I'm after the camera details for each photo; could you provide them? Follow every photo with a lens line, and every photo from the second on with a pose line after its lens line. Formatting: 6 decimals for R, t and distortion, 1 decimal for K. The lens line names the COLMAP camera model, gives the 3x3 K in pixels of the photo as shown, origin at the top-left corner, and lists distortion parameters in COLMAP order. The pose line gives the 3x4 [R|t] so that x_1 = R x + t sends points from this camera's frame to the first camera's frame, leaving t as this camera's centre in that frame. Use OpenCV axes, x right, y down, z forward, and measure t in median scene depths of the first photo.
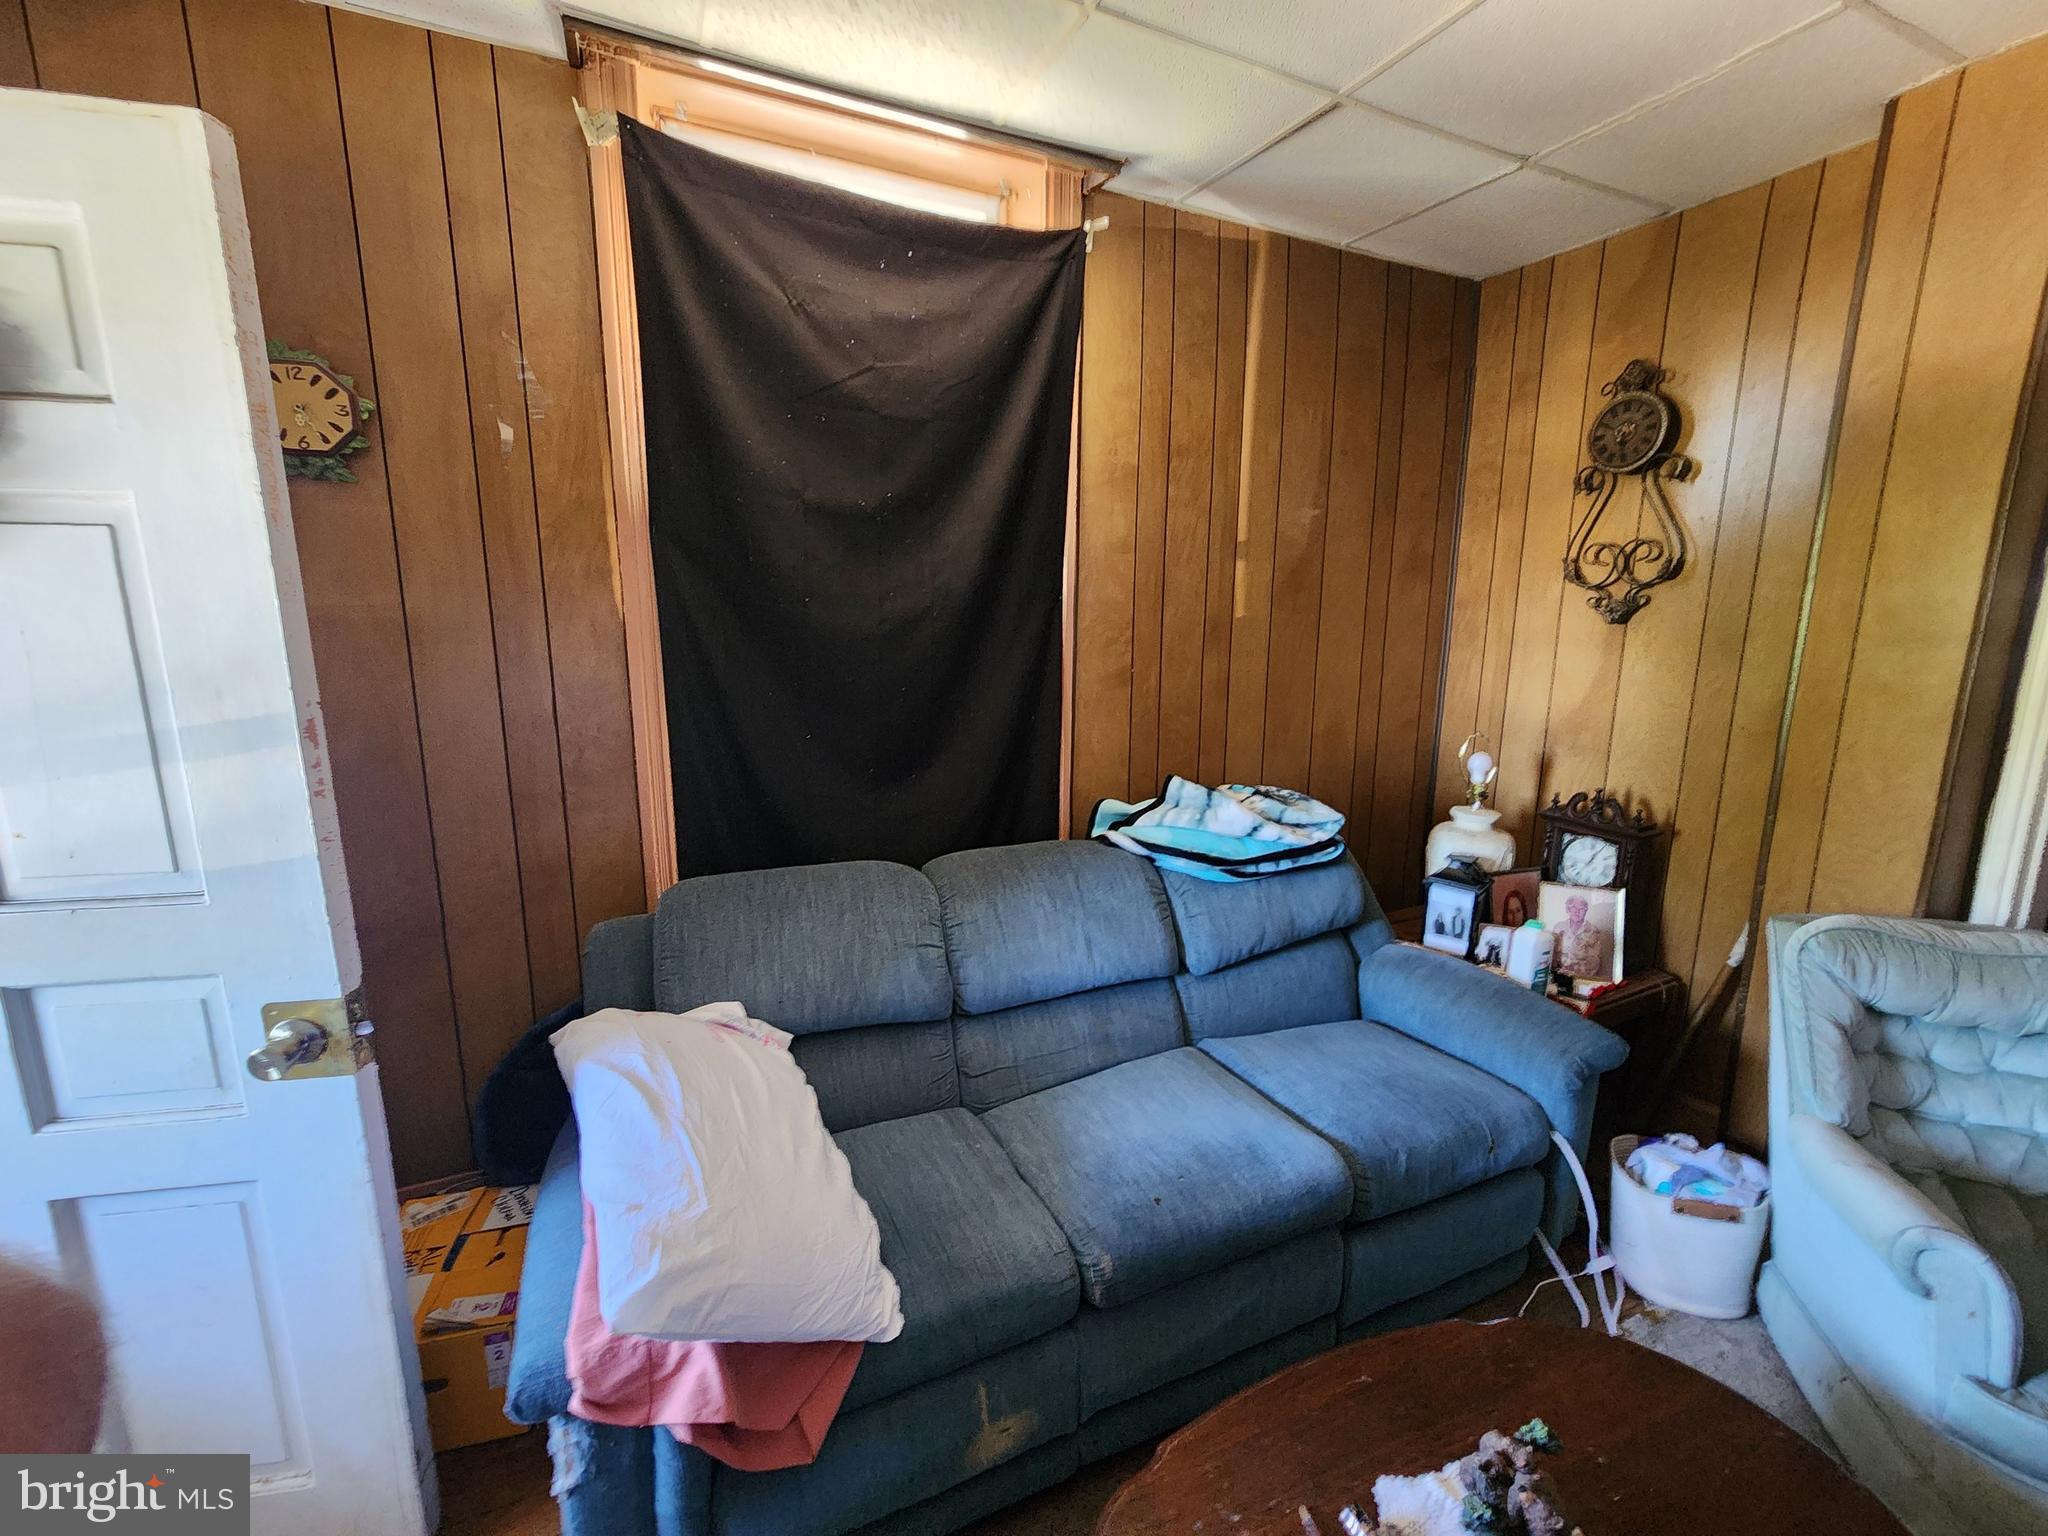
lens RADIAL K [[847.4, 0, 1024.9], [0, 847.4, 762.8], [0, 0, 1]] dist [-0.000481, 0.000020]
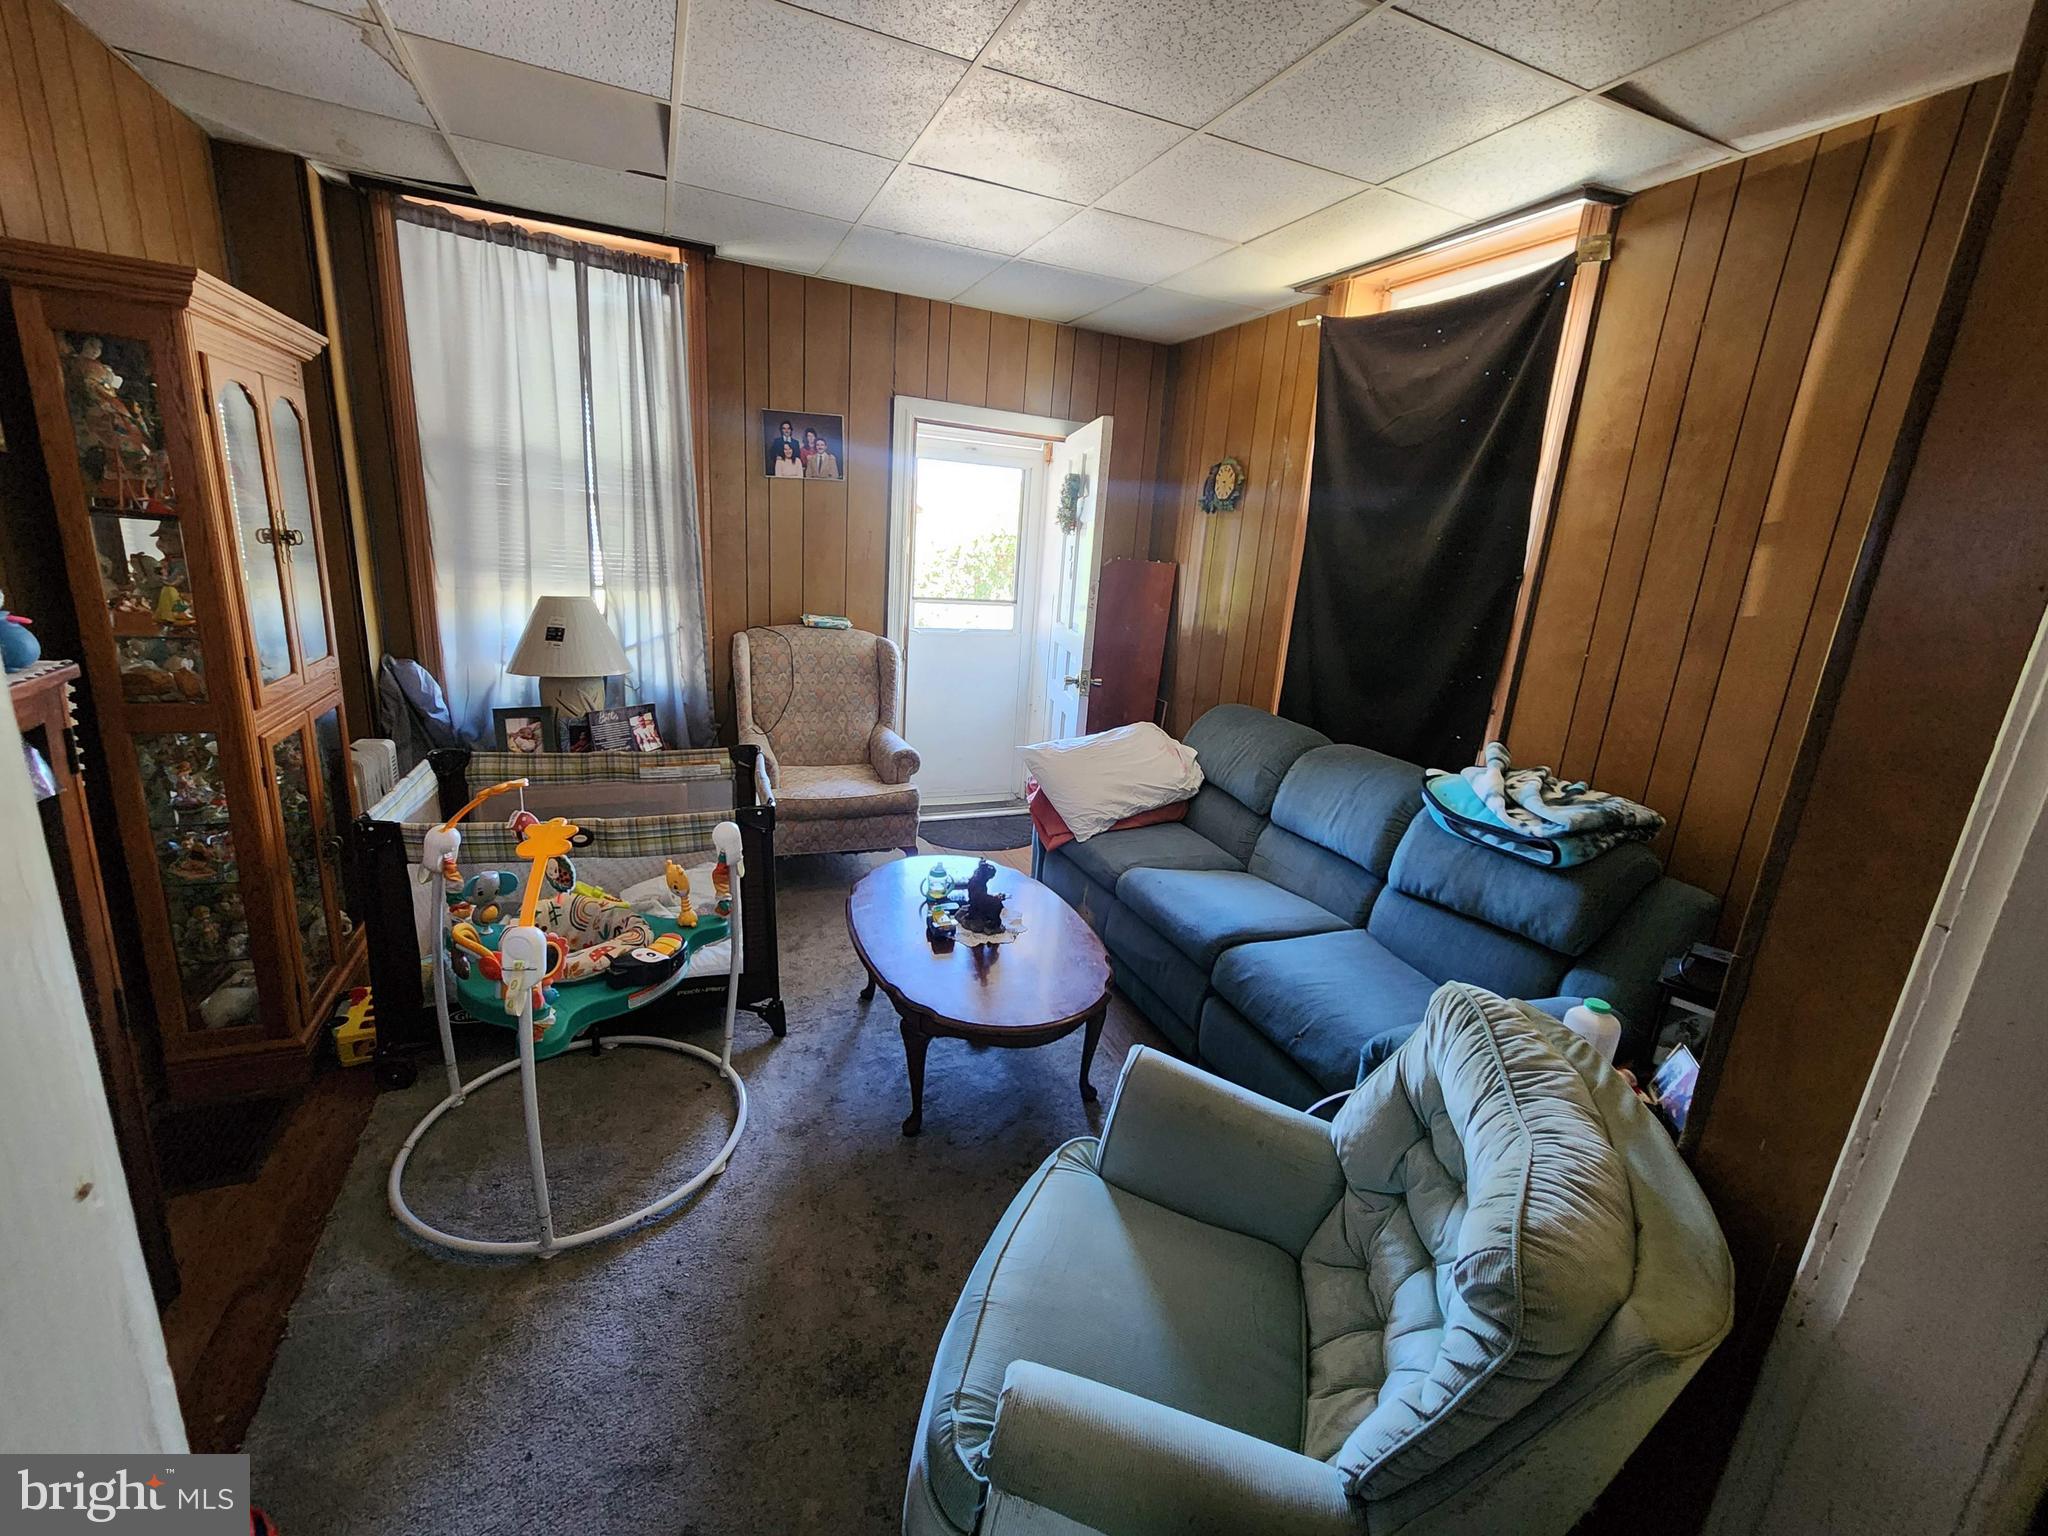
lens RADIAL K [[847.4, 0, 1028.8], [0, 847.4, 765.0], [0, 0, 1]] dist [-0.000481, 0.000020]
pose [[-0.027039, 0.250334, -0.967782, 1.286228], [-0.247981, 0.936194, 0.249091, -0.081551], [0.968387, 0.246727, 0.036764, 0.392753]]
